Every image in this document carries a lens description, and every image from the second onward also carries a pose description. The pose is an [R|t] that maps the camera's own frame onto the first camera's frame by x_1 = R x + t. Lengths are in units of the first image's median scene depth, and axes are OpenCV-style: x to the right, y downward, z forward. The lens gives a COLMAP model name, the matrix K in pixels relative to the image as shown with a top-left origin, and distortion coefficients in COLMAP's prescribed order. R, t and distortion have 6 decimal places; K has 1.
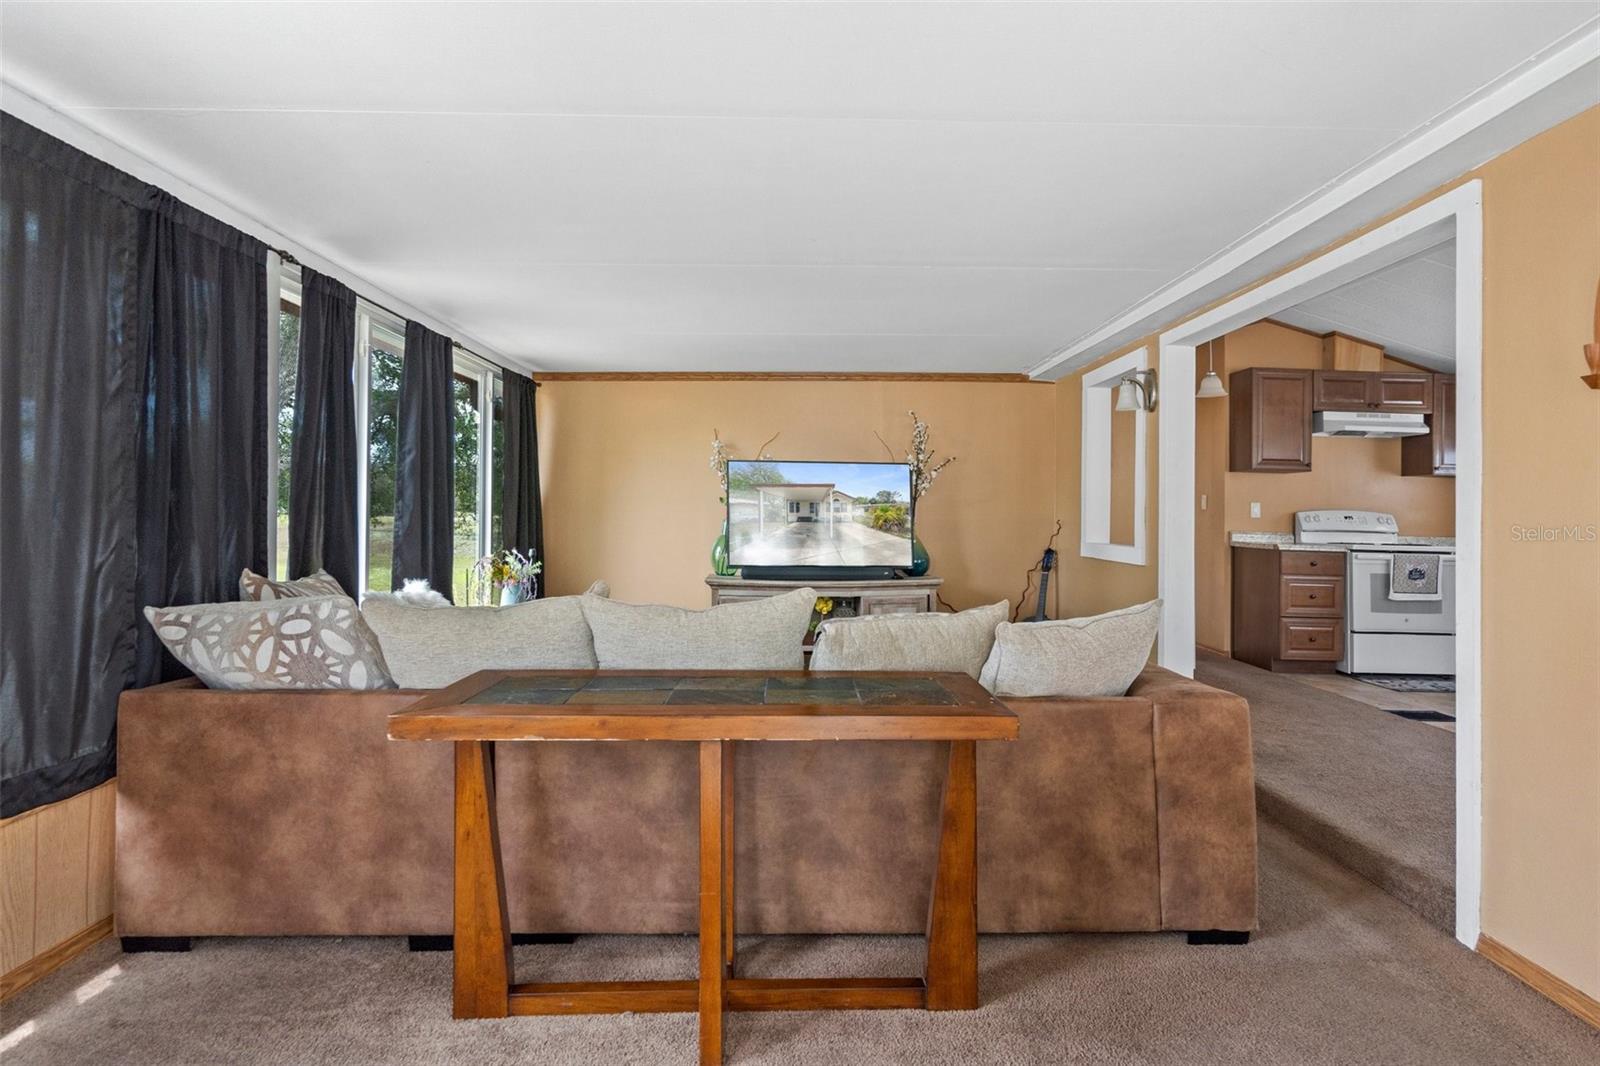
lens RADIAL K [[822.7, 0, 819.8], [0, 822.7, 494.2], [0, 0, 1]] dist [0.003126, 0.001206]
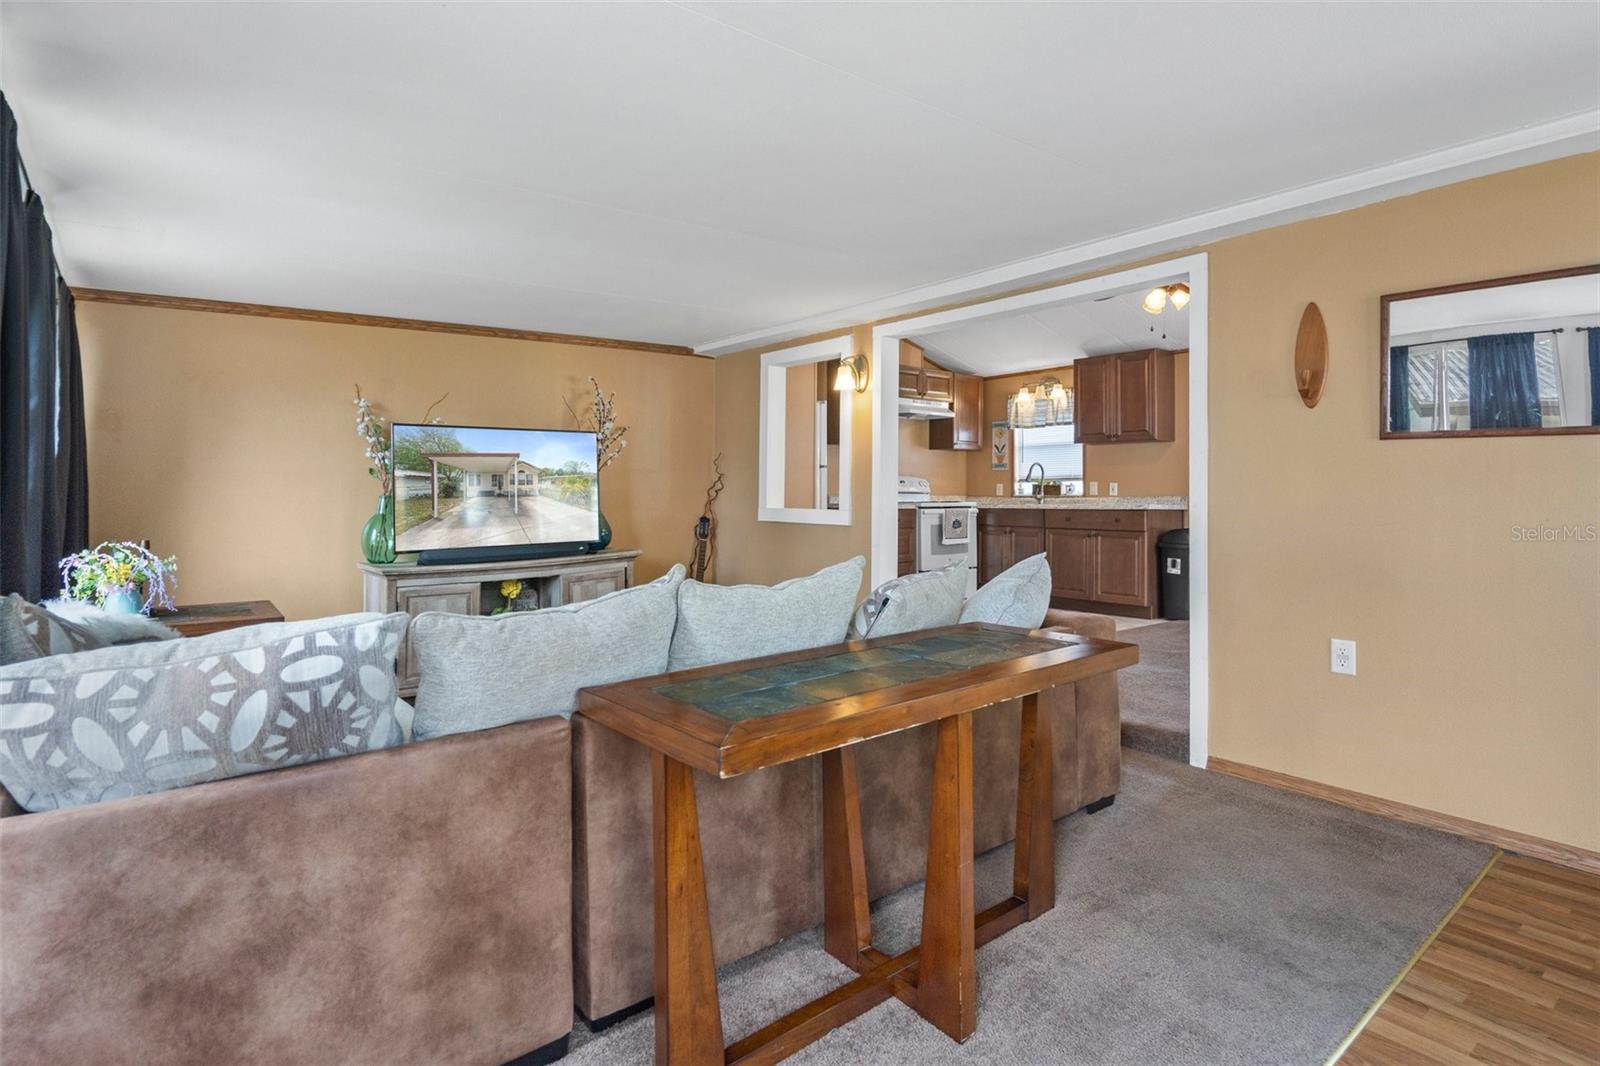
lens RADIAL K [[816.1, 0, 793.7], [0, 816.1, 470.8], [0, 0, 1]] dist [0.001520, 0.000583]
pose [[0.809613, -0.007921, 0.586910, -0.616833], [0.004751, 0.999965, 0.006943, 0.004324], [-0.586944, -0.002833, 0.809622, 0.233525]]
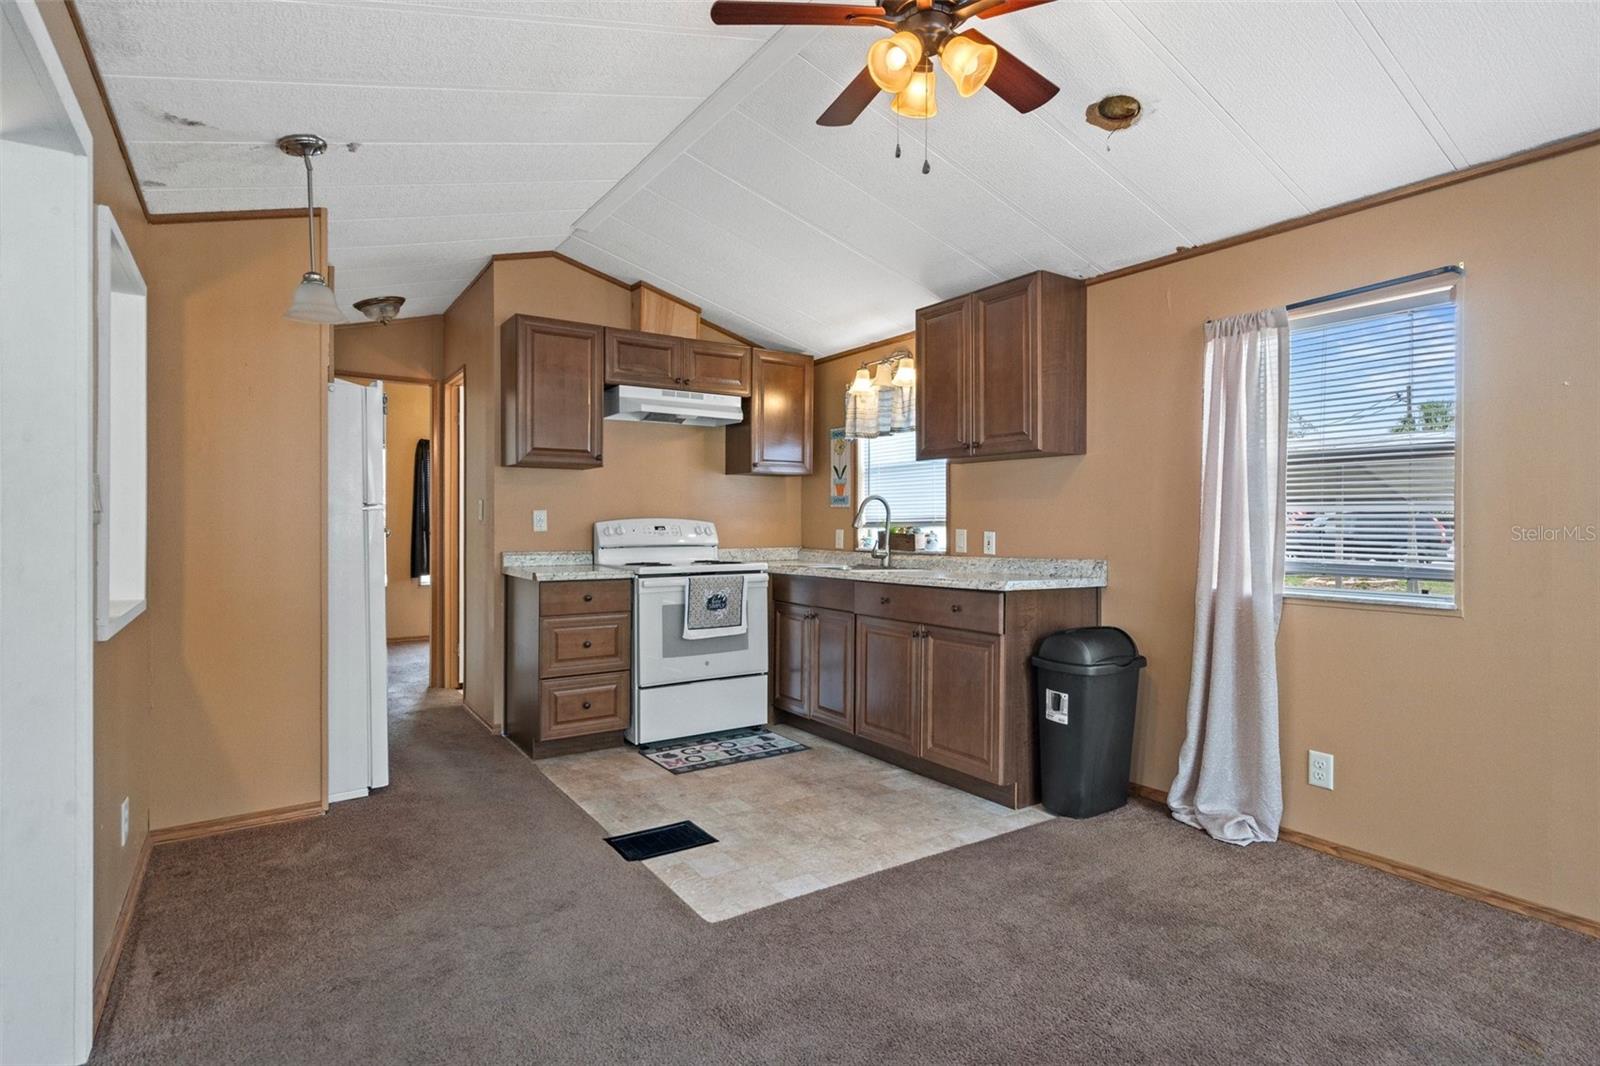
lens RADIAL K [[796.7, 0, 796.1], [0, 796.7, 522.4], [0, 0, 1]] dist [0.003213, 0.001057]
pose [[0.855371, -0.024932, 0.517416, 0.986769], [0.007576, 0.999336, 0.035629, -0.006044], [-0.517961, -0.026556, 0.854992, 0.808881]]
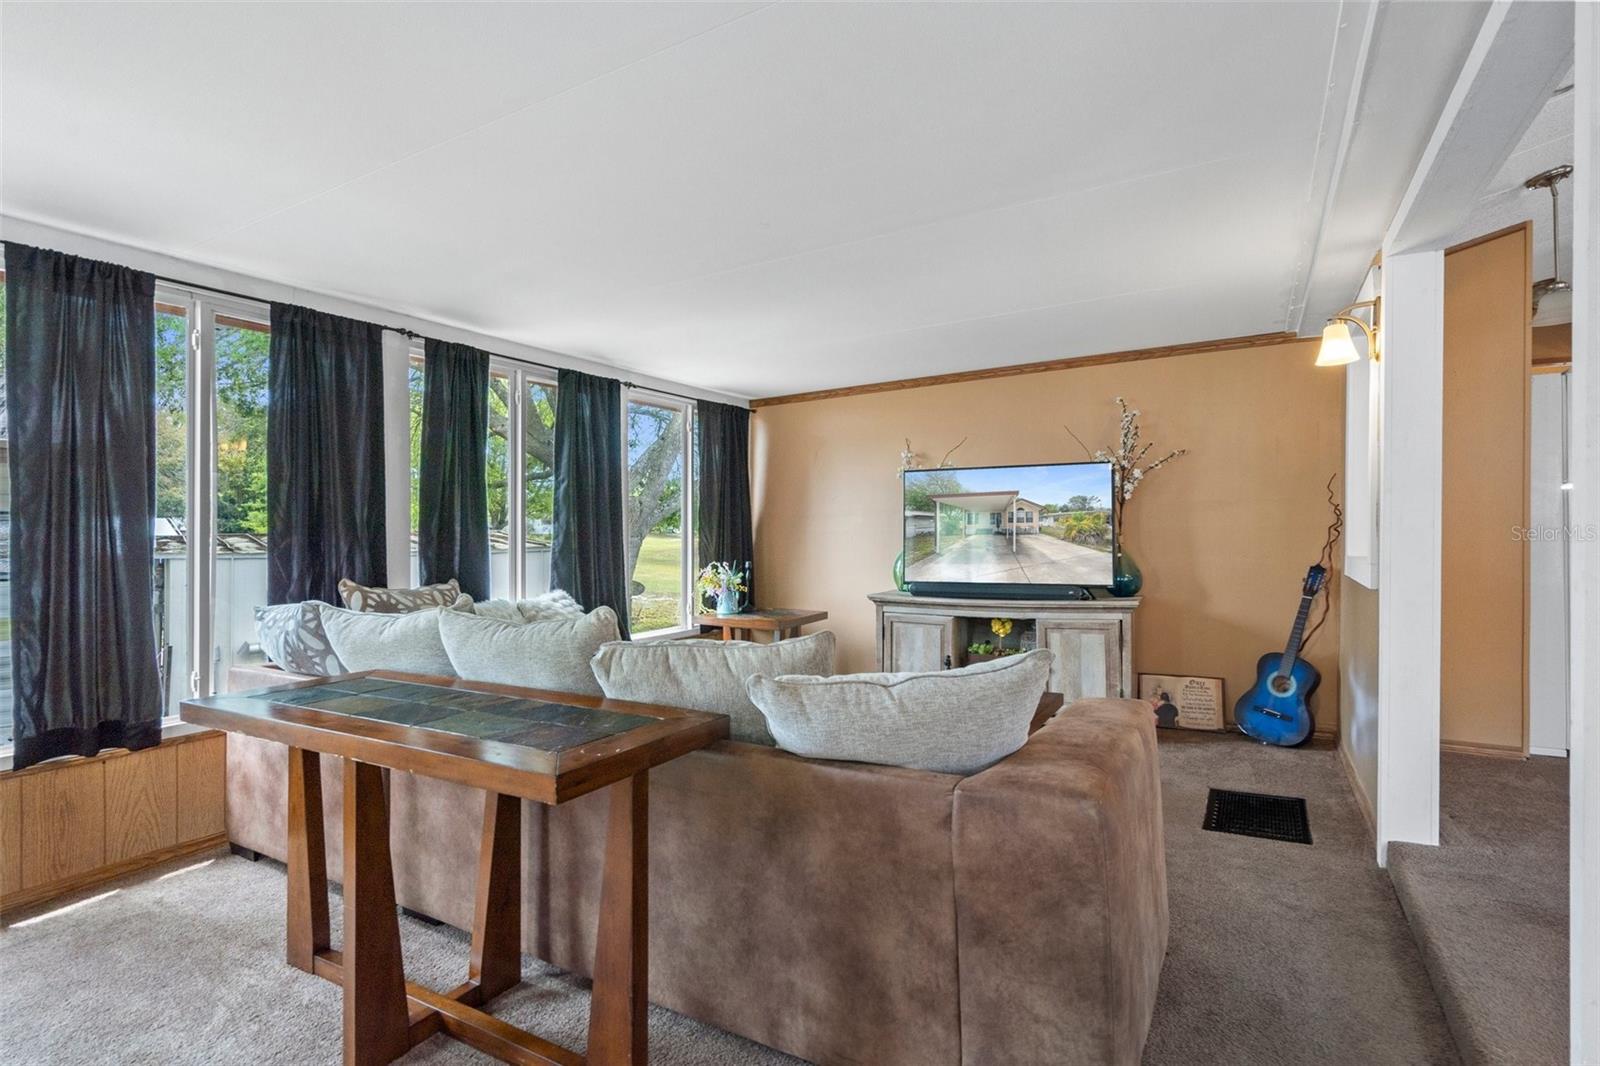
lens RADIAL K [[796.7, 0, 796.1], [0, 796.7, 522.4], [0, 0, 1]] dist [0.003213, 0.001057]
pose [[0.843971, -0.025613, -0.535776, 0.640708], [0.033816, 0.999413, 0.005491, 0.020997], [0.535321, -0.022752, 0.844342, 0.355123]]
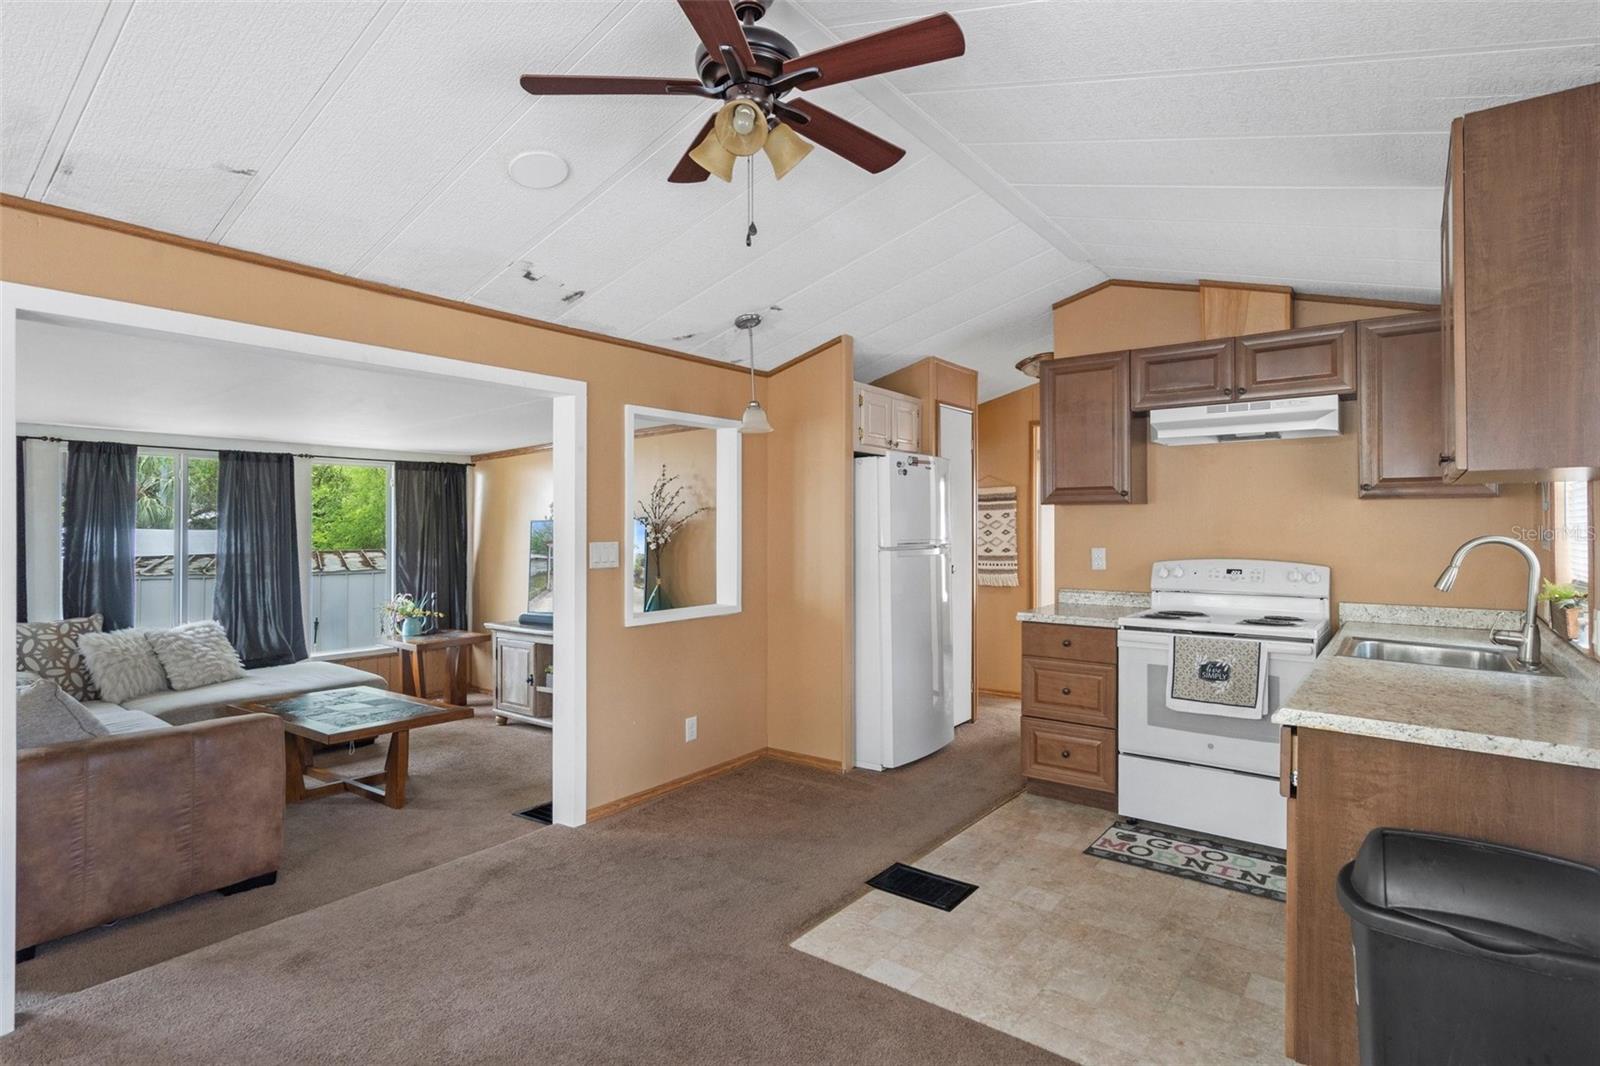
lens RADIAL K [[806.5, 0, 800.6], [0, 806.5, 514.9], [0, 0, 1]] dist [0.001559, 0.000769]
pose [[0.769256, -0.035122, -0.637975, 2.110669], [0.037208, 0.999256, -0.010148, -0.055464], [0.637856, -0.015932, 0.769991, 0.856164]]
